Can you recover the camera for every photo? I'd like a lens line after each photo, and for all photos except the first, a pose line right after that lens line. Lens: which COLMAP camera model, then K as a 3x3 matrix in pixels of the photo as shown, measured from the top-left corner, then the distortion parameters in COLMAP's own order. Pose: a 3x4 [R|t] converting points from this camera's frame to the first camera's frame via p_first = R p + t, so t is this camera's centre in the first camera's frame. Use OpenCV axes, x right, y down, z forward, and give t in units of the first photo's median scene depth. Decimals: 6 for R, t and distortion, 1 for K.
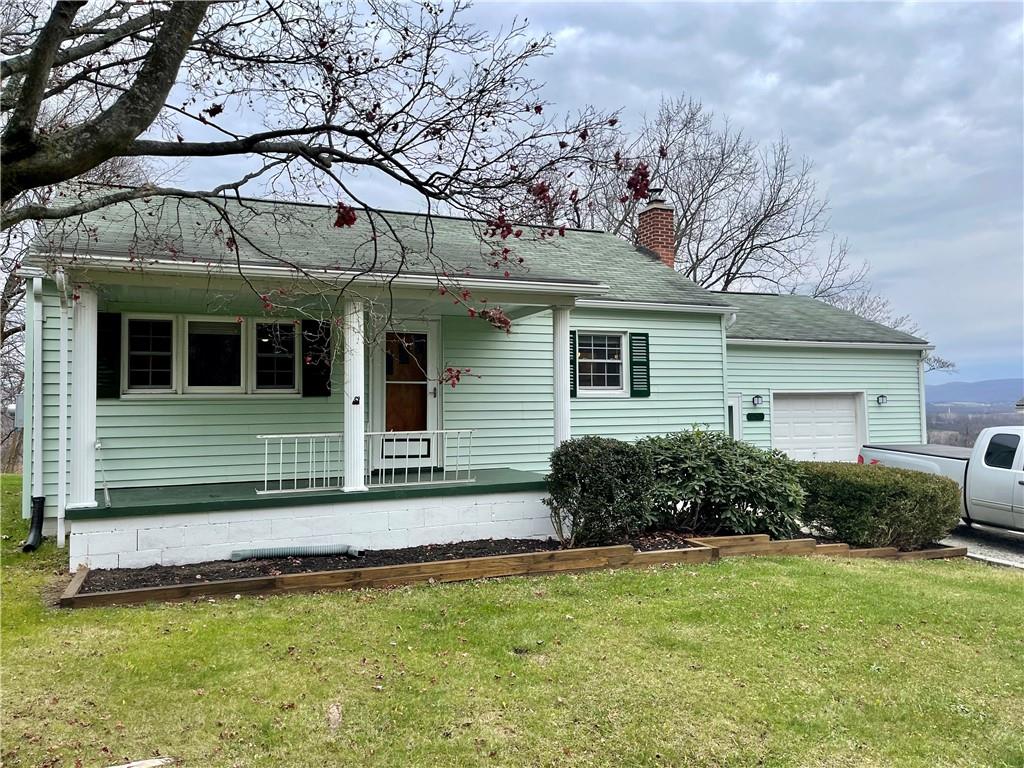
lens RADIAL K [[778.5, 0, 506.2], [0, 778.5, 386.0], [0, 0, 1]] dist [0.067887, -0.081096]
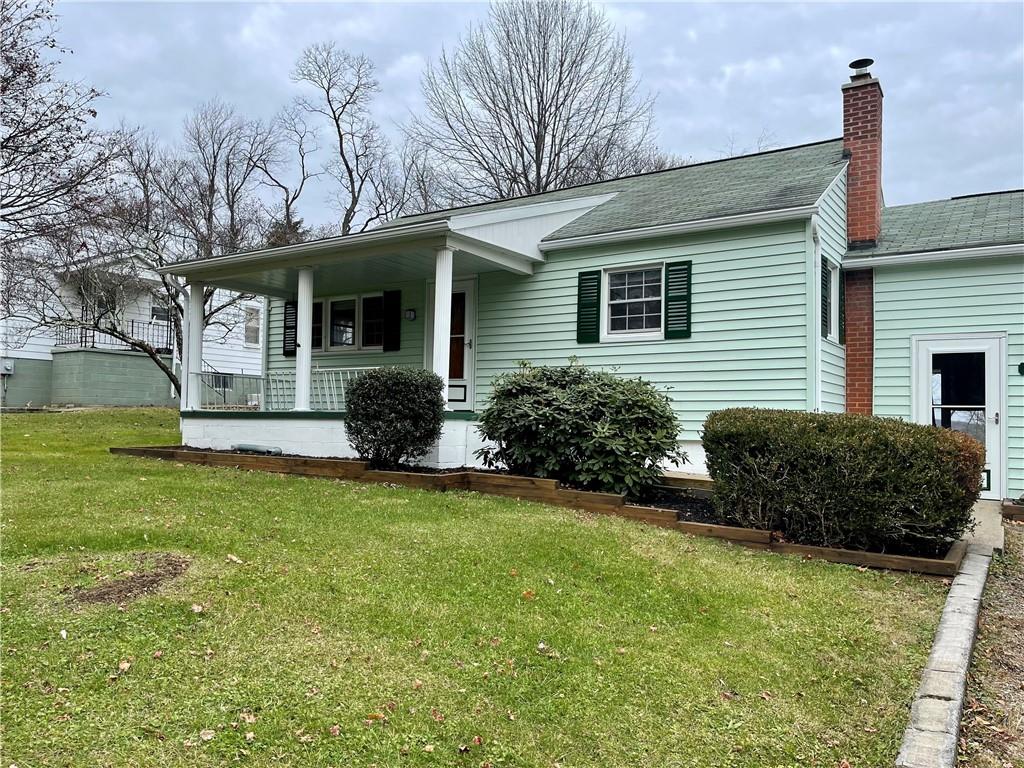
lens RADIAL K [[778.5, 0, 506.2], [0, 778.5, 386.0], [0, 0, 1]] dist [0.067887, -0.081096]
pose [[0.536449, -0.020586, -0.843682, 0.776751], [-0.003204, 0.999646, -0.026429, 0.087368], [0.843927, 0.016881, 0.536193, 0.402599]]
